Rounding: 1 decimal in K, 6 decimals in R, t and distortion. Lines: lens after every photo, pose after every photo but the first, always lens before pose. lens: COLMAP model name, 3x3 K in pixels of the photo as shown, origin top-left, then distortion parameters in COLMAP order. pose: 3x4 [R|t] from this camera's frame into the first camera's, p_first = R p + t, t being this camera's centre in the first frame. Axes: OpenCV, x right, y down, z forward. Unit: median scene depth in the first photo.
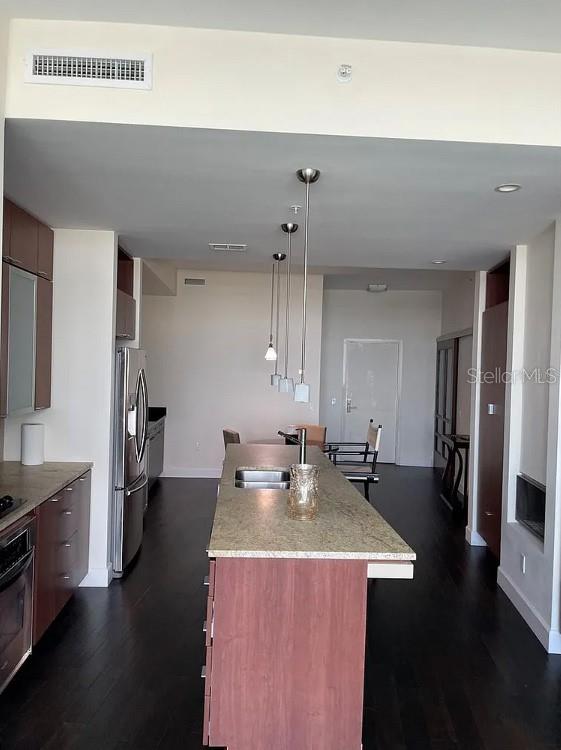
lens RADIAL K [[571.2, 0, 280.5], [0, 571.2, 375.0], [0, 0, 1]] dist [0.096531, -0.127388]
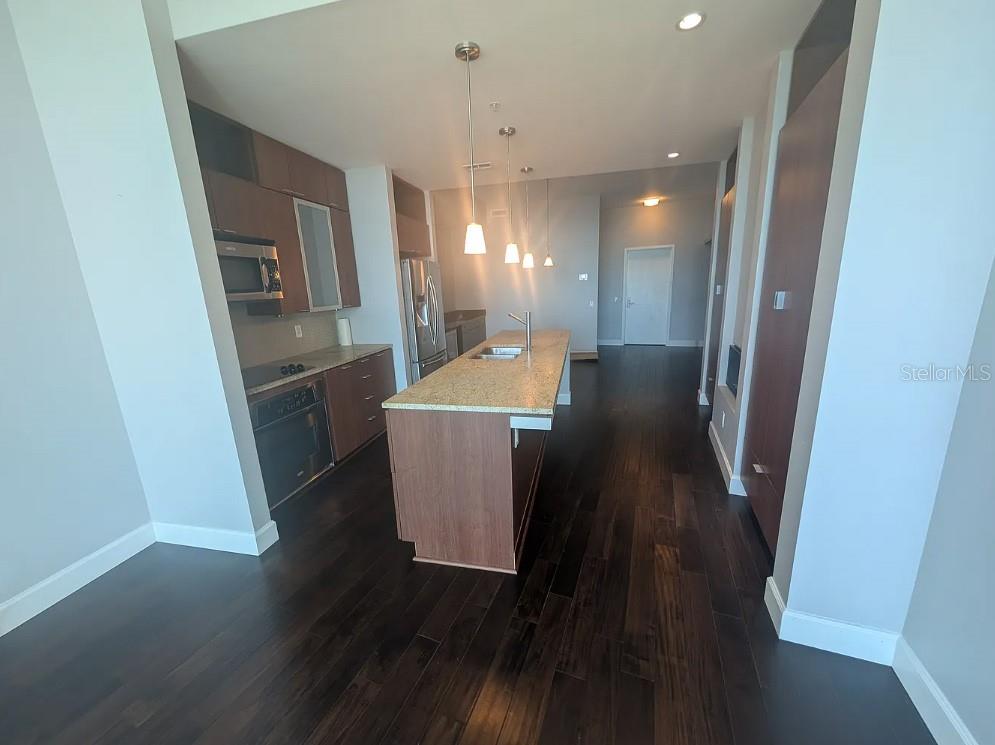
lens RADIAL K [[379.4, 0, 495.6], [0, 379.4, 376.4], [0, 0, 1]] dist [0.000551, -0.000001]
pose [[0.957559, -0.002077, -0.288230, 0.238262], [0.064441, 0.976206, 0.207051, 0.065613], [0.280942, -0.216837, 0.934908, 0.218712]]
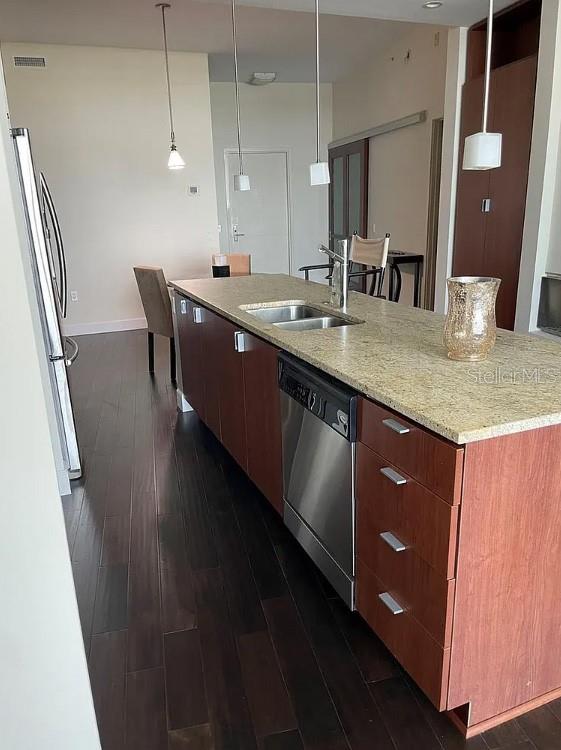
lens RADIAL K [[571.2, 0, 280.5], [0, 571.2, 375.0], [0, 0, 1]] dist [0.096531, -0.127388]
pose [[0.944269, -0.150066, 0.292977, -0.303090], [0.065067, 0.957568, 0.280767, 0.058042], [-0.322679, -0.246057, 0.913966, 0.388458]]
